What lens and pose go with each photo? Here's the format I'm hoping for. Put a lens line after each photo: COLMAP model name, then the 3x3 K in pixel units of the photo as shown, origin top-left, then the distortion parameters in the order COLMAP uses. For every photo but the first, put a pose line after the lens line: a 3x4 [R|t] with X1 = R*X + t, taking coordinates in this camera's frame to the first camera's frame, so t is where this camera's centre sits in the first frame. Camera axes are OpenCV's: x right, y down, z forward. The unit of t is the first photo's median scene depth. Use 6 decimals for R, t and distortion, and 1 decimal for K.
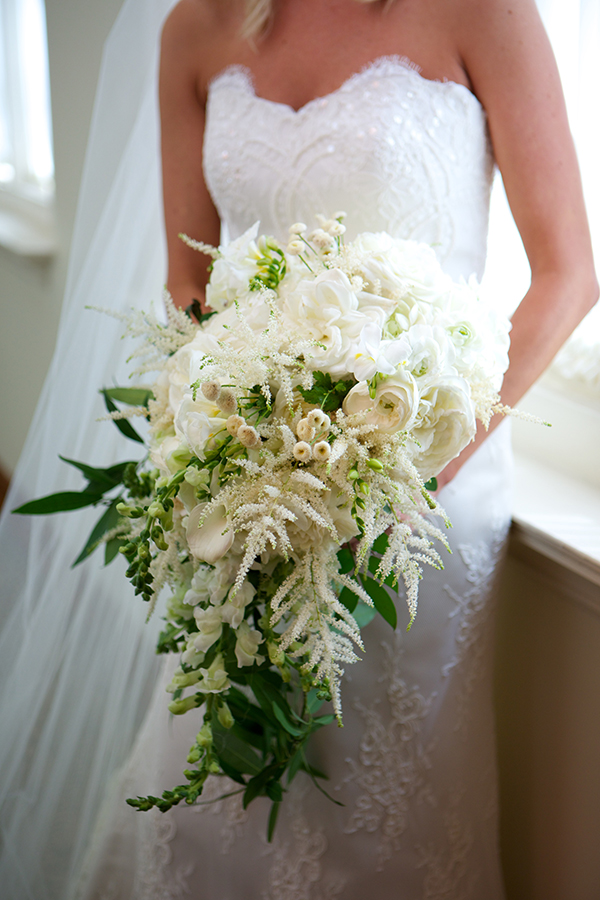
lens RADIAL K [[1648.5, 0, 300.0], [0, 1648.5, 450.0], [0, 0, 1]] dist [0.287247, 0.220287]
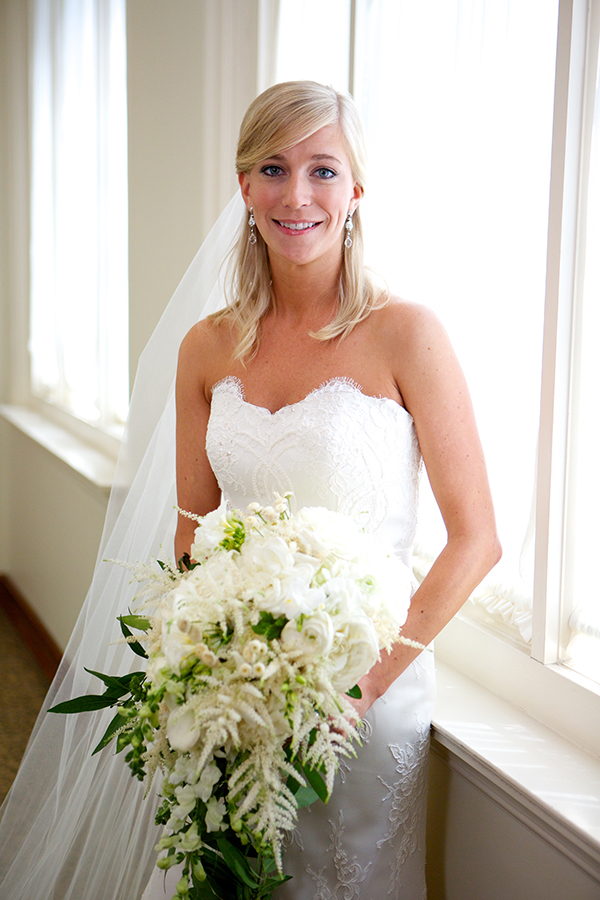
lens RADIAL K [[1648.5, 0, 300.0], [0, 1648.5, 450.0], [0, 0, 1]] dist [0.287247, 0.220287]
pose [[0.997637, -0.000356, -0.068699, 0.133955], [-0.007301, 0.993775, -0.111170, -0.027005], [0.068311, 0.111409, 0.991424, -0.384410]]
